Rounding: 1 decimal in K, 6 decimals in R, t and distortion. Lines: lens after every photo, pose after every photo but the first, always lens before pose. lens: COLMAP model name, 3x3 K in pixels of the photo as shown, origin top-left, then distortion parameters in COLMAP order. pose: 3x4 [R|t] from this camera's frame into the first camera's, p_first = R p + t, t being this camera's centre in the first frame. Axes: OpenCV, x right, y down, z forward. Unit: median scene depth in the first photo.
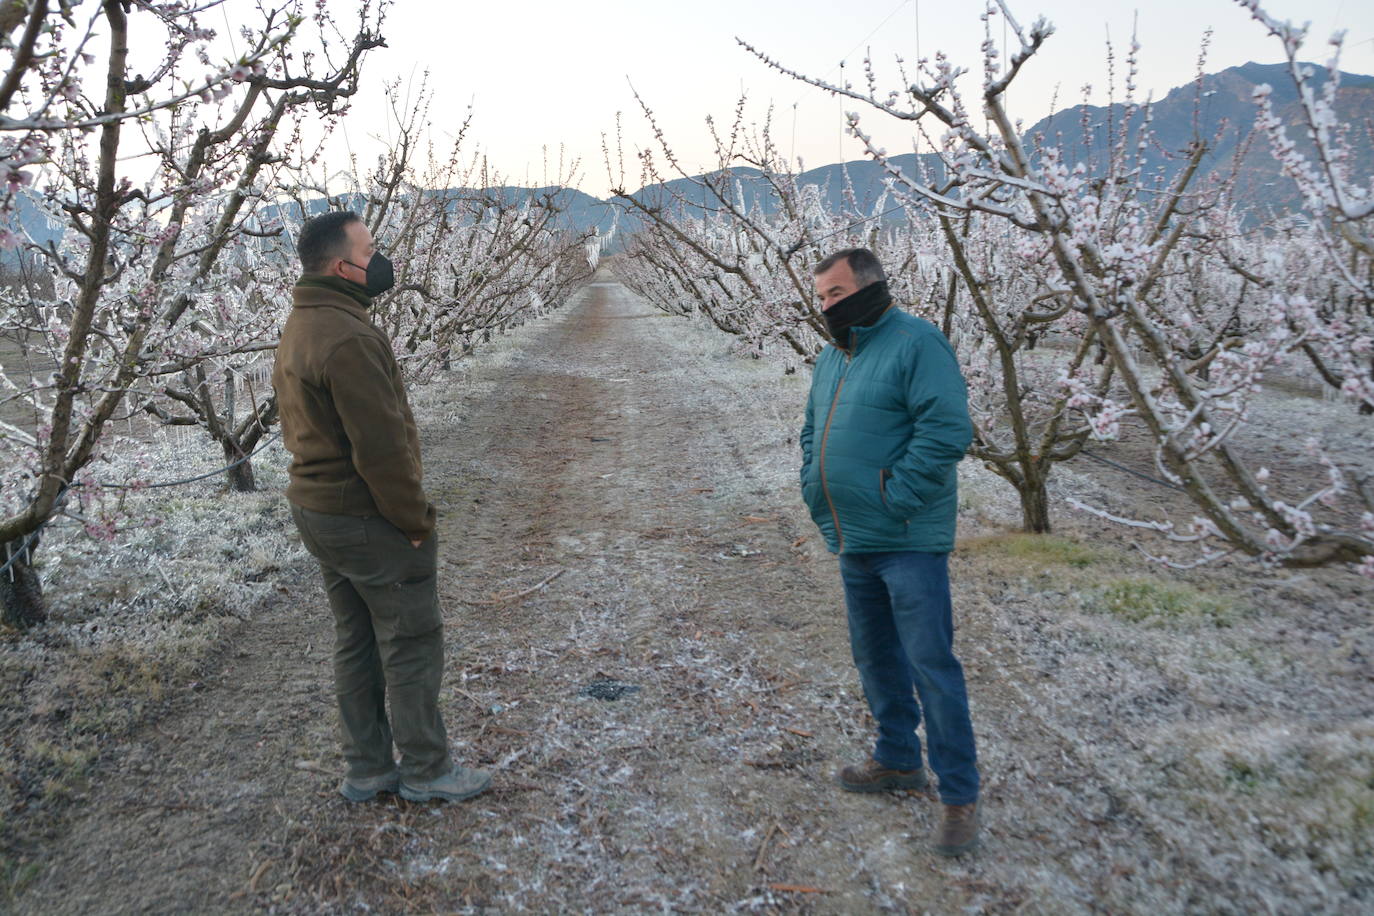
lens RADIAL K [[1147.1, 0, 681.2], [0, 1147.1, 448.1], [0, 0, 1]] dist [-0.137944, 0.141296]
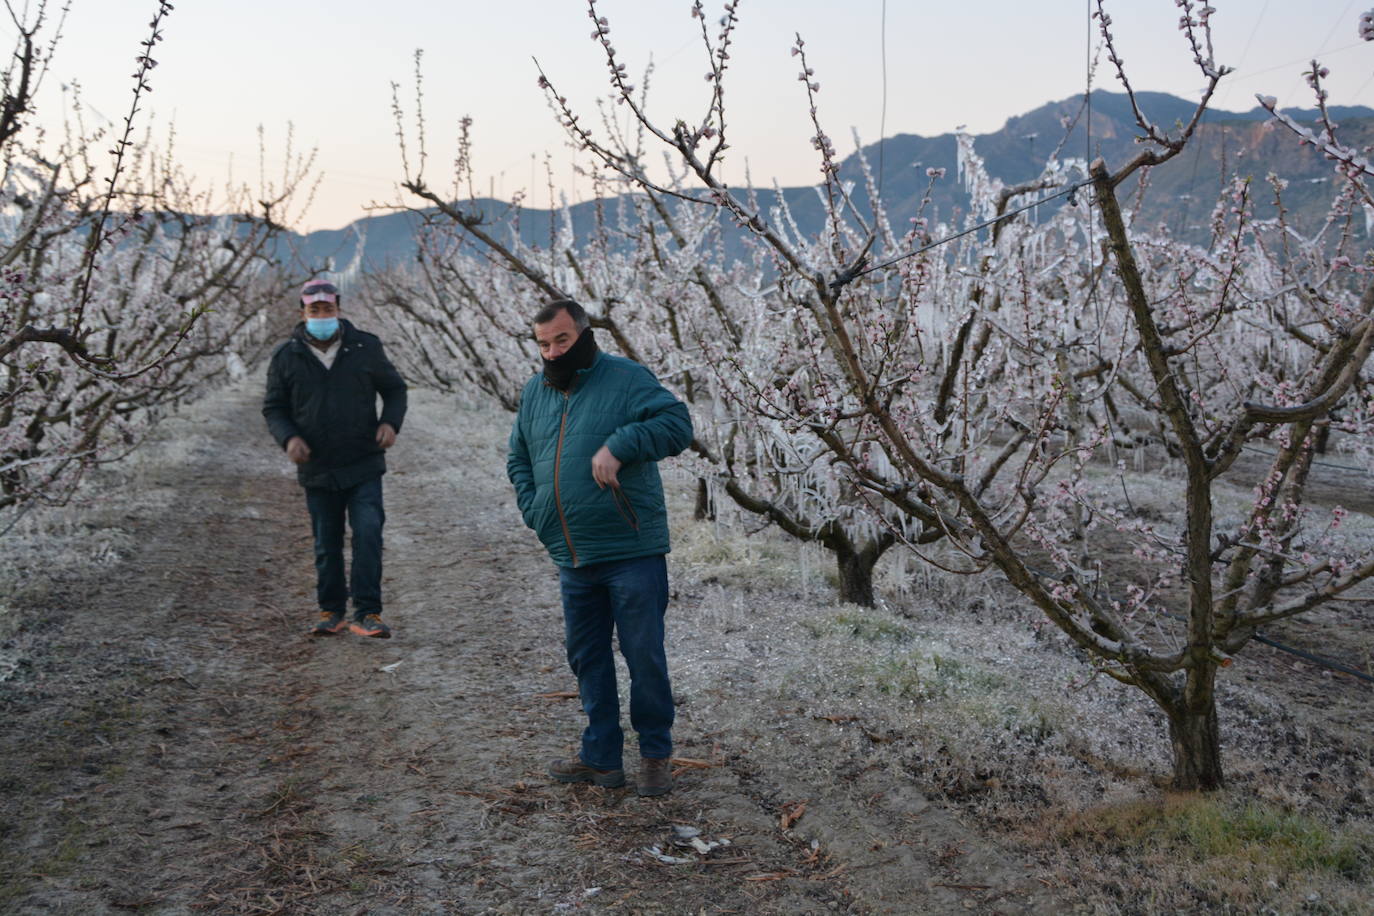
lens RADIAL K [[1464.3, 0, 678.0], [0, 1464.3, 463.4], [0, 0, 1]] dist [-0.049216, 0.230117]
pose [[0.983041, 0.004503, 0.183332, -0.091131], [0.007223, 0.997972, -0.063239, -0.049367], [-0.183245, 0.063491, 0.981015, 0.364030]]
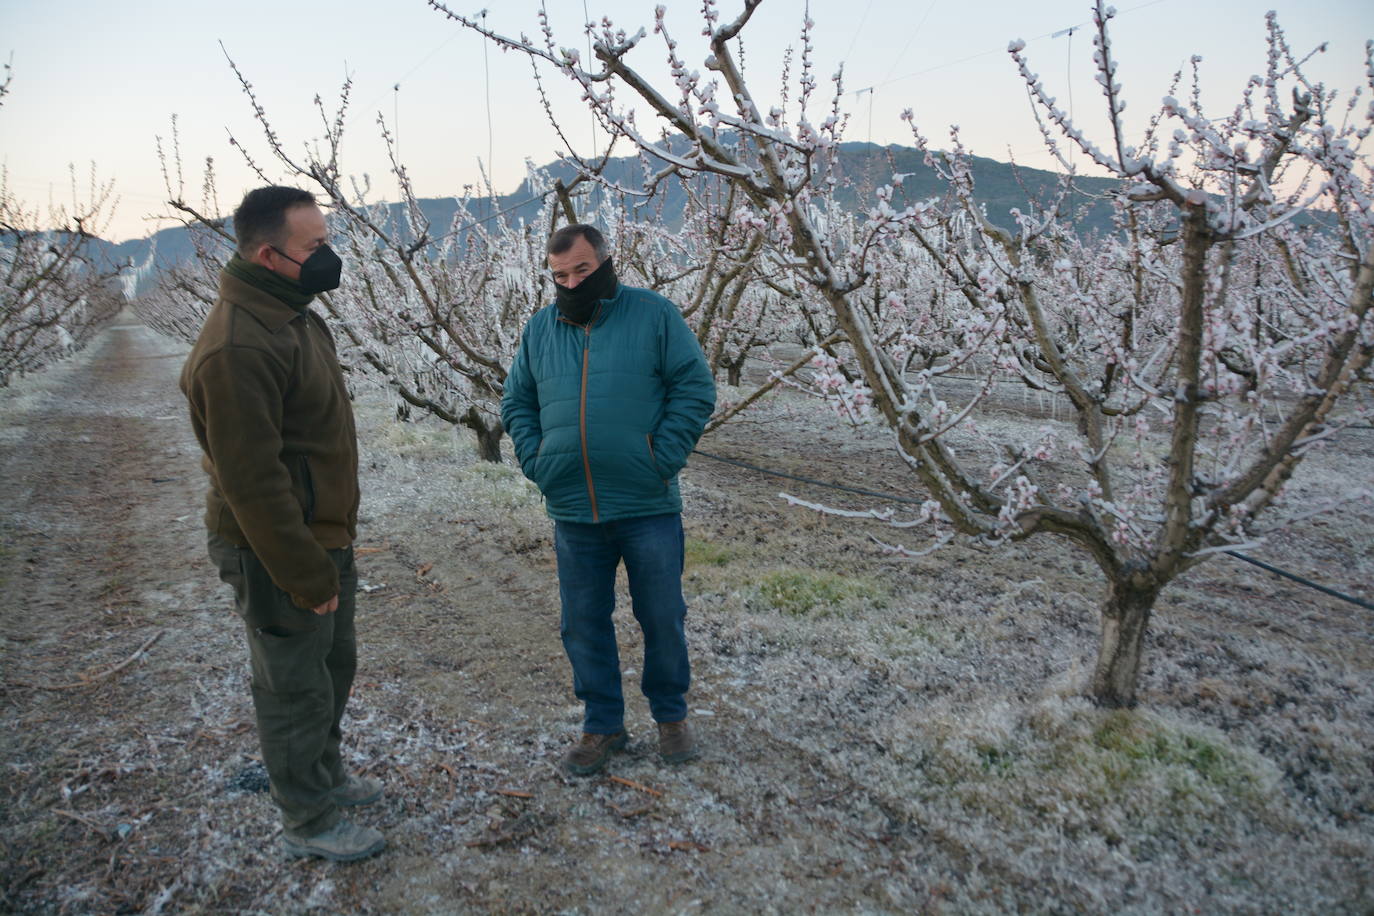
lens RADIAL K [[1060.9, 0, 679.0], [0, 1060.9, 455.3], [0, 0, 1]] dist [-0.166828, 0.117412]
pose [[0.908669, -0.068780, 0.411813, -0.061083], [0.074249, 0.997236, 0.002727, 0.002534], [-0.410862, 0.028099, 0.911264, 0.159433]]
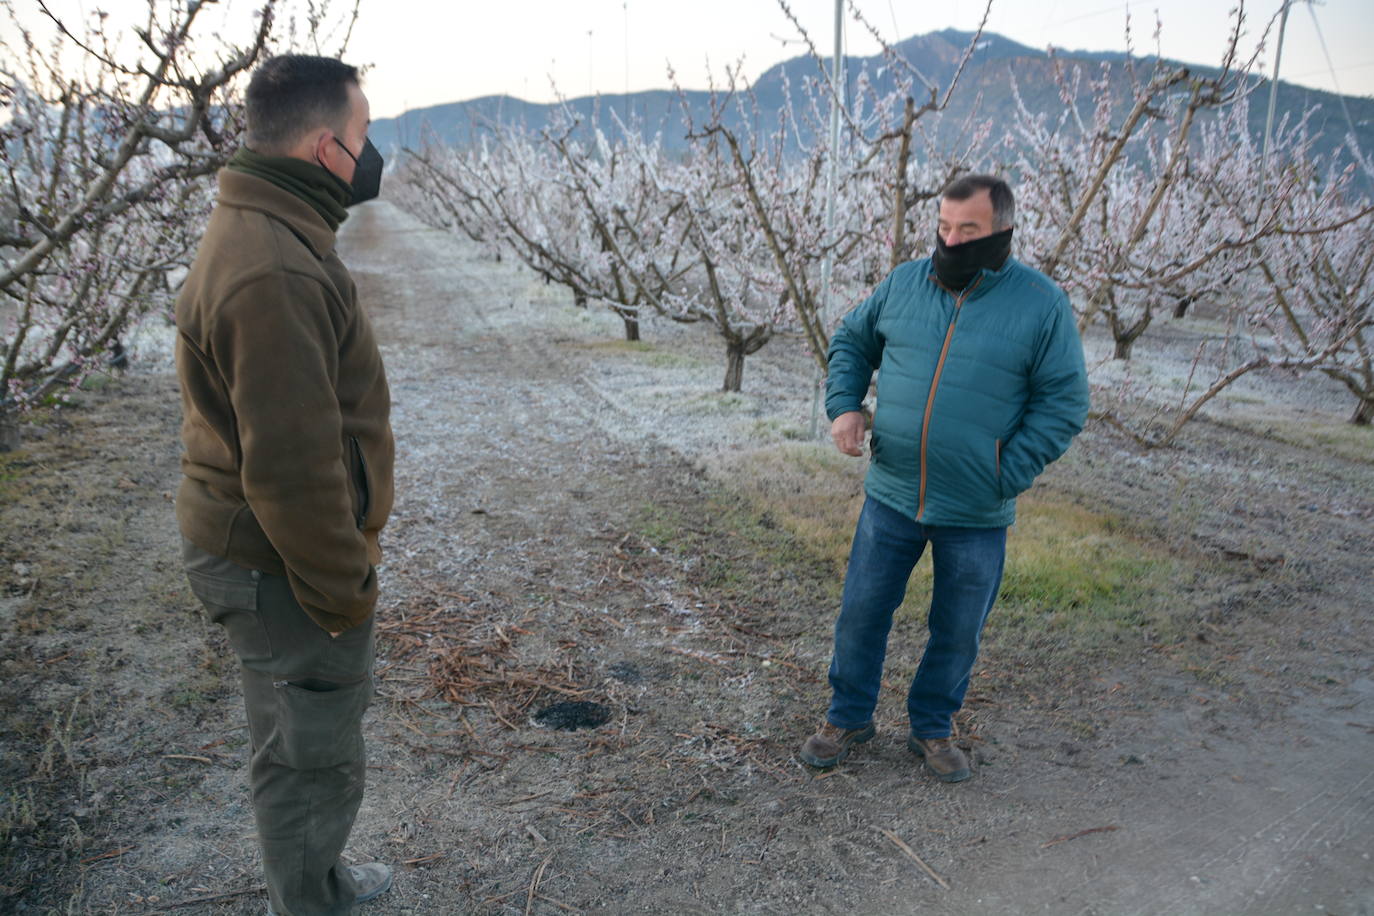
lens RADIAL K [[1050.2, 0, 681.7], [0, 1050.2, 457.2], [0, 0, 1]] dist [-0.169863, 0.108142]
pose [[0.974842, -0.015466, 0.222361, -0.002663], [-0.005626, 0.995565, 0.093908, 0.116821], [-0.222827, -0.092796, 0.970431, -0.861498]]
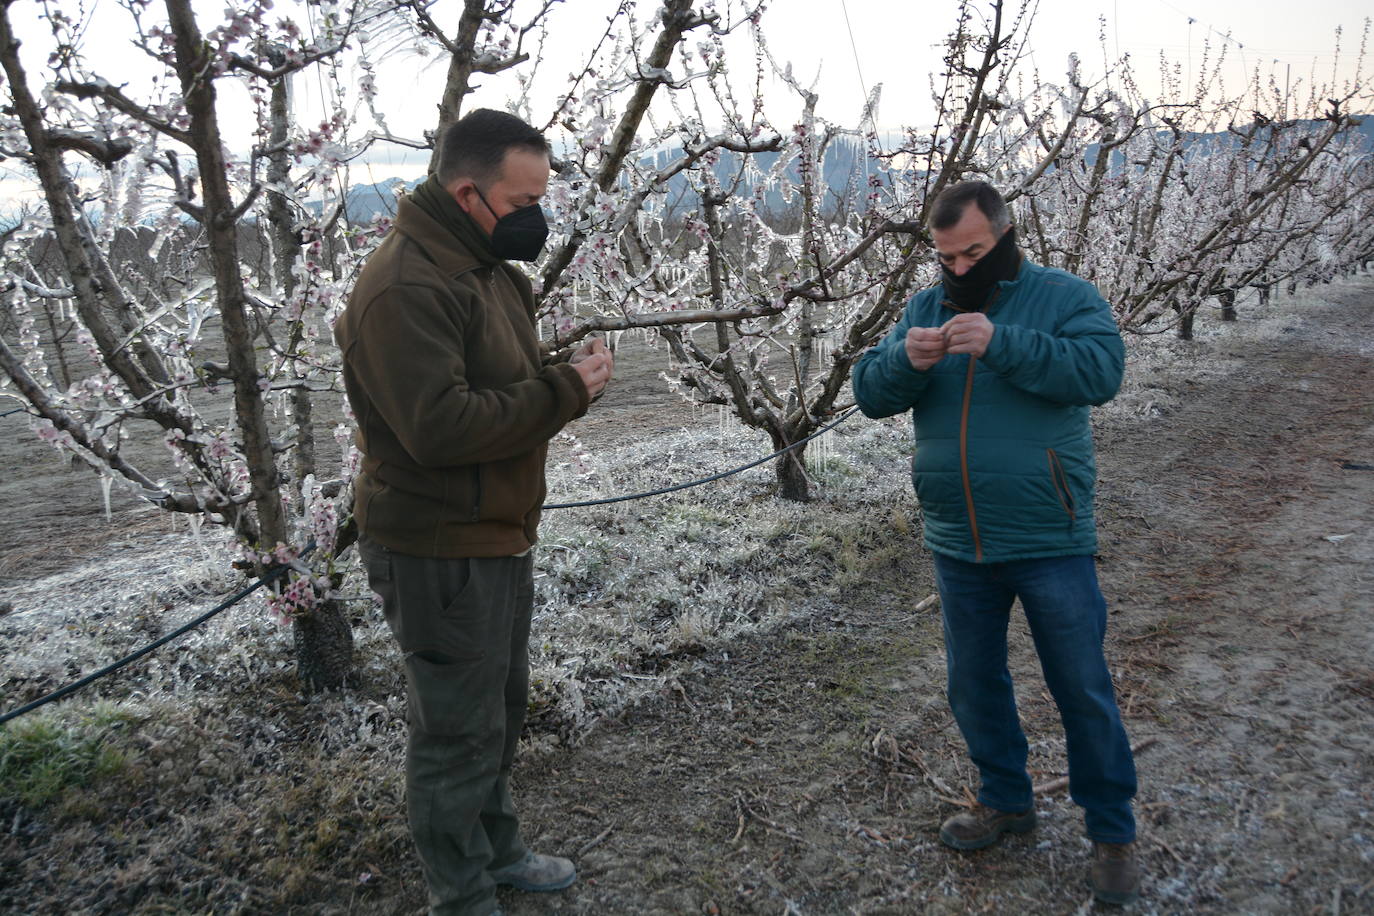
lens RADIAL K [[1197.8, 0, 682.4], [0, 1197.8, 449.0], [0, 0, 1]] dist [-0.124775, 0.158073]
pose [[0.790949, 0.104772, -0.602845, 0.049602], [-0.081095, 0.994490, 0.066439, -0.058226], [0.606484, -0.003662, 0.795087, 0.433948]]
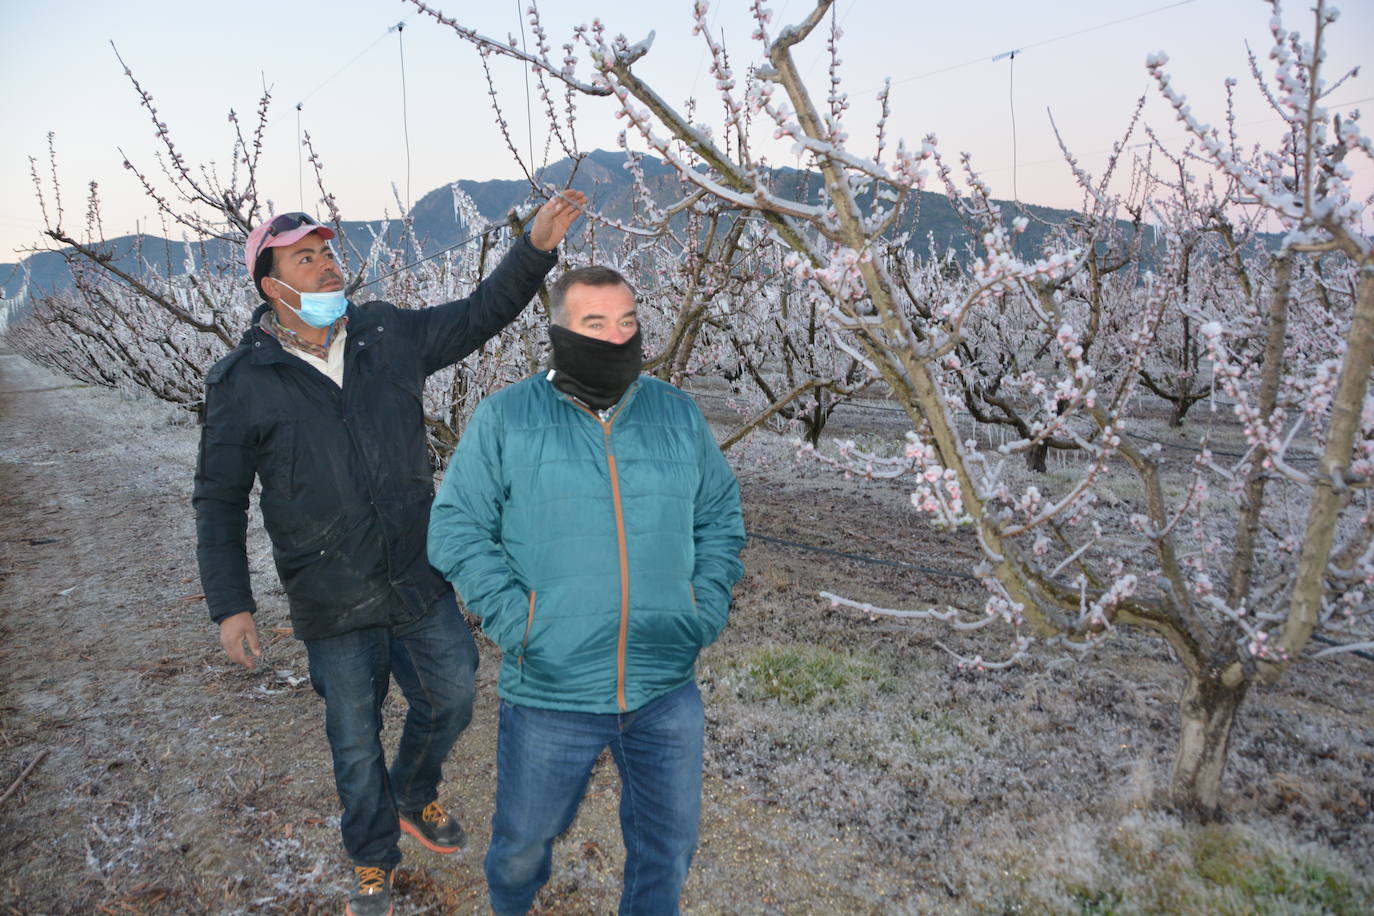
lens RADIAL K [[1063.5, 0, 680.2], [0, 1063.5, 454.1], [0, 0, 1]] dist [-0.164177, 0.114561]
pose [[0.862936, -0.075986, 0.499567, -0.066202], [0.094382, 0.995468, -0.011619, -0.034595], [-0.496420, 0.057176, 0.866197, 0.275366]]
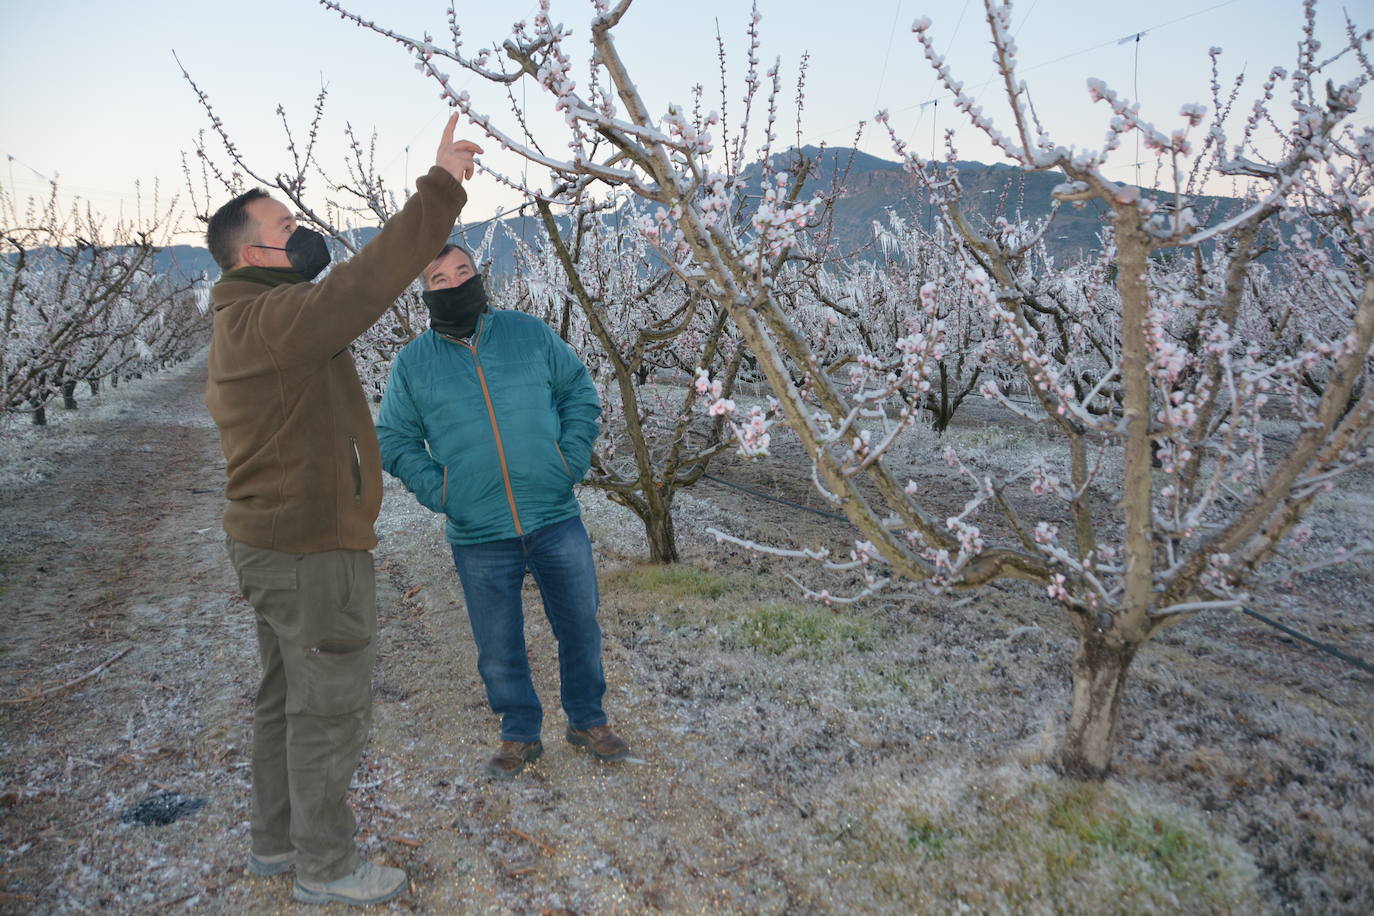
lens RADIAL K [[1060.9, 0, 679.0], [0, 1060.9, 455.3], [0, 0, 1]] dist [-0.166828, 0.117412]
pose [[0.943929, -0.044896, 0.327083, 0.041885], [0.054455, 0.998313, -0.020121, 0.002607], [-0.325628, 0.036804, 0.944781, 0.167786]]
